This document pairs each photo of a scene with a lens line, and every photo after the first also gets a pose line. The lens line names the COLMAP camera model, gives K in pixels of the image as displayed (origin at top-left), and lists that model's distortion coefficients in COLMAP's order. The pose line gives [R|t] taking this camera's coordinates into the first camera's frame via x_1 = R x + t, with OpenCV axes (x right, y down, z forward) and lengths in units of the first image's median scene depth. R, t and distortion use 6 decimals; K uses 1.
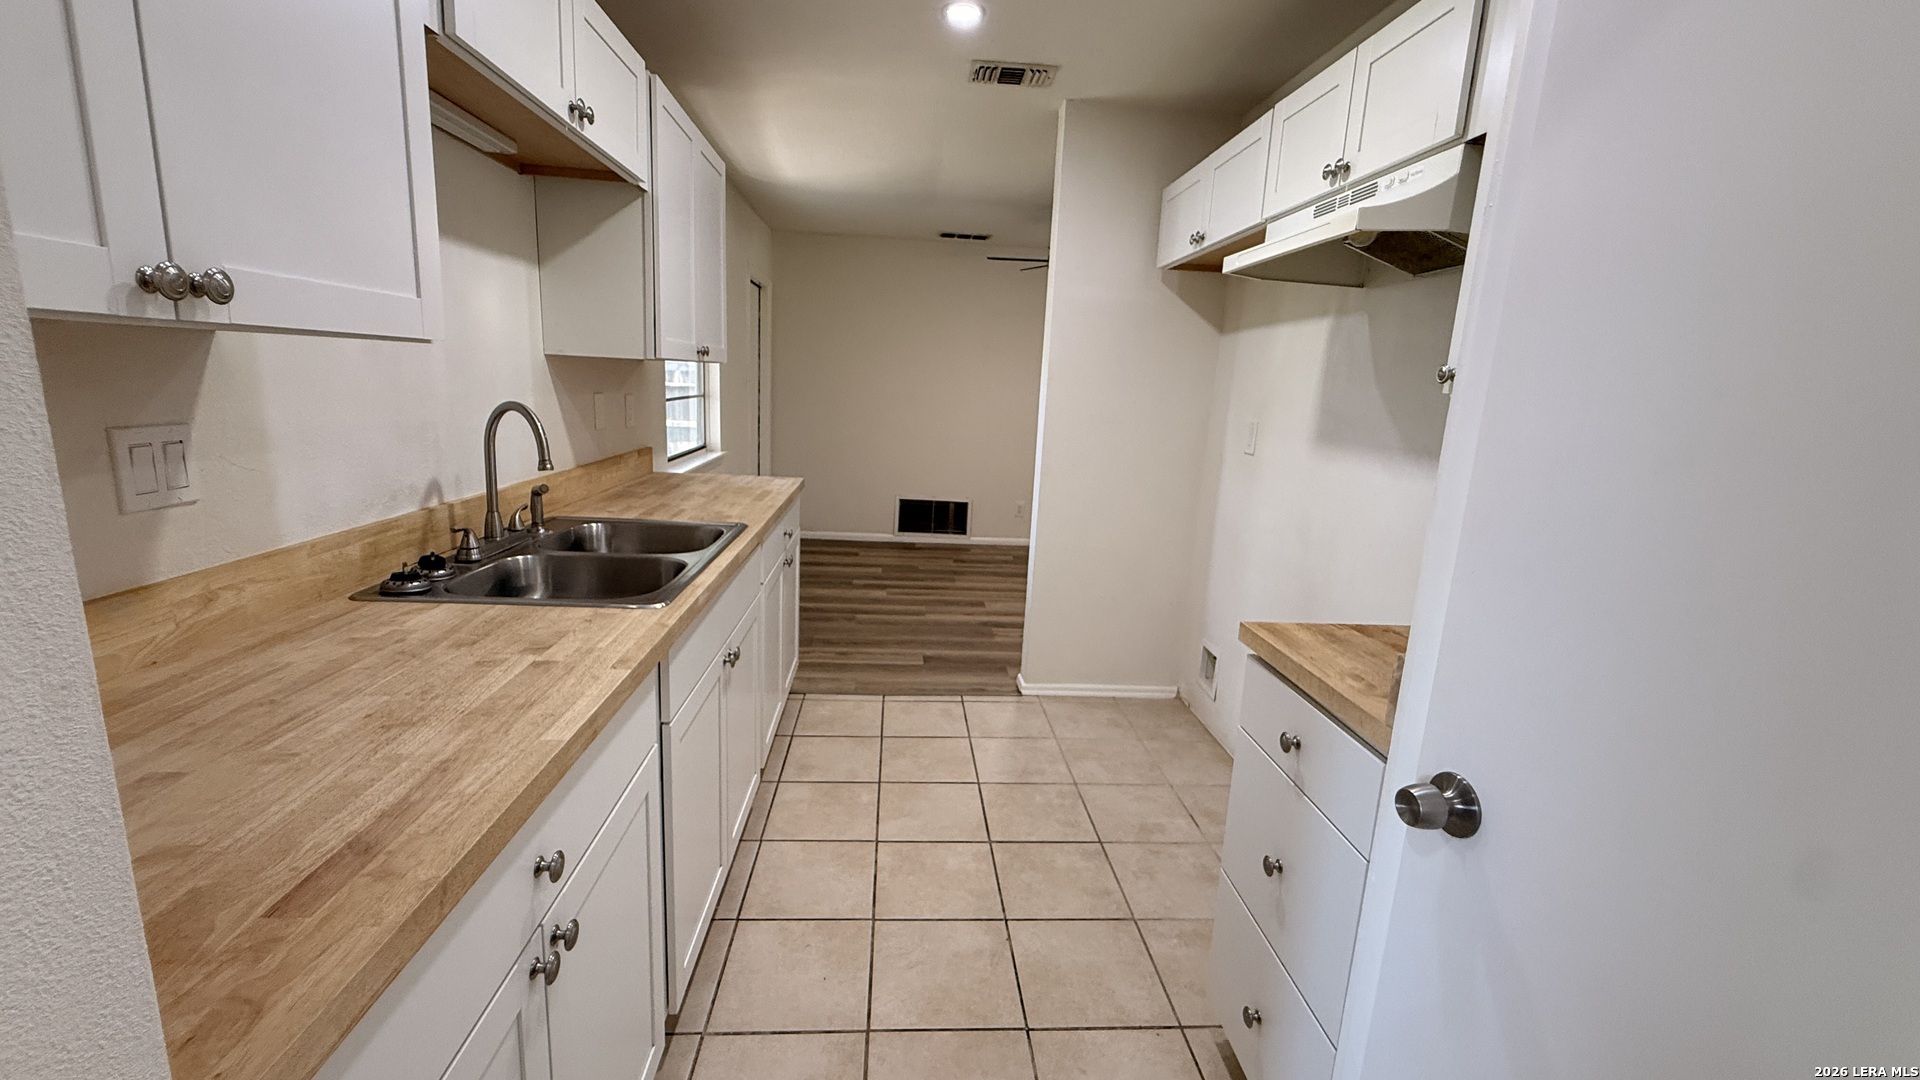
lens RADIAL K [[763.1, 0, 955.8], [0, 763.1, 534.6], [0, 0, 1]] dist [0.003329, 0.000198]
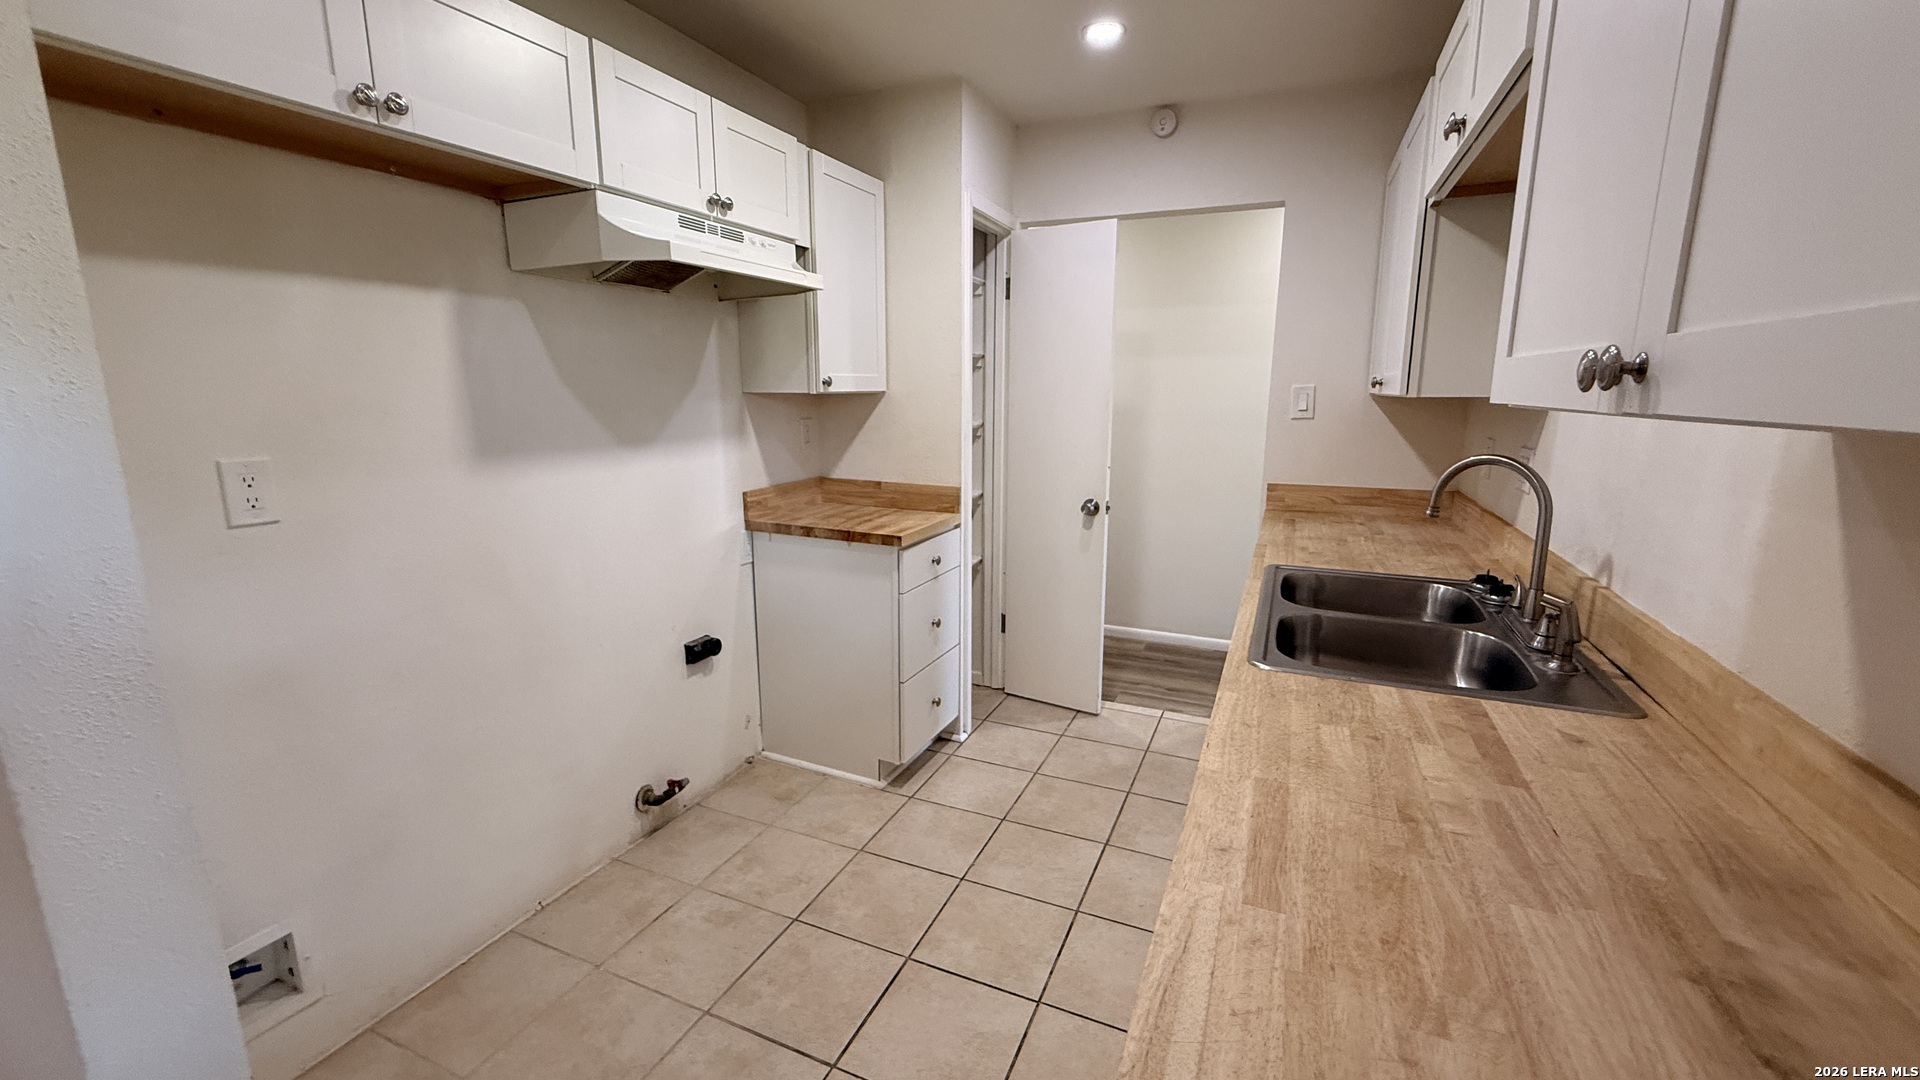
lens RADIAL K [[763.1, 0, 957.4], [0, 763.1, 534.6], [0, 0, 1]] dist [0.003329, 0.000198]
pose [[-0.883836, -0.134508, 0.448042, -0.384024], [0.050004, 0.925118, 0.376372, -0.405580], [-0.465116, 0.355055, -0.810927, 1.842185]]
